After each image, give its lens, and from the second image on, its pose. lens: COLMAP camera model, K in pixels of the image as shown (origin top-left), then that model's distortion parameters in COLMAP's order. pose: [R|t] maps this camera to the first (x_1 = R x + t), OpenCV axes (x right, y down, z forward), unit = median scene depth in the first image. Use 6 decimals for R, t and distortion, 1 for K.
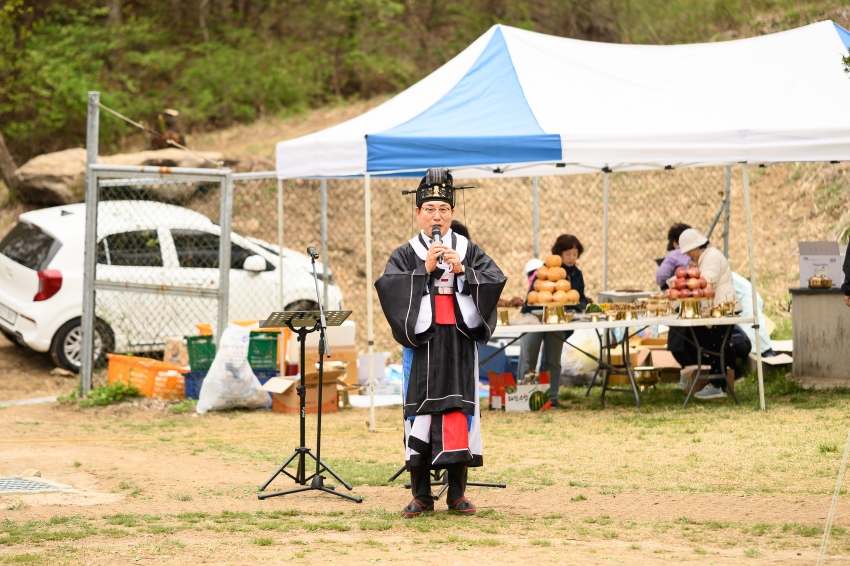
lens RADIAL K [[1986.9, 0, 425.0], [0, 1986.9, 283.0], [0, 0, 1]] dist [0.065972, 0.205511]
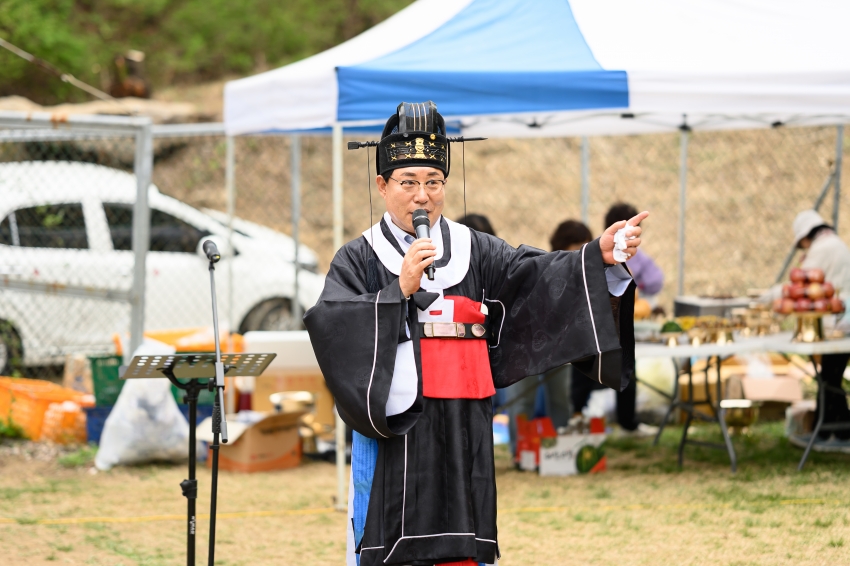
lens RADIAL K [[1986.9, 0, 425.0], [0, 1986.9, 283.0], [0, 0, 1]] dist [0.065972, 0.205511]
pose [[0.999739, 0.013180, -0.018672, 0.012375], [-0.012881, 0.999789, 0.016023, -0.012051], [0.018879, -0.015778, 0.999697, 0.308242]]
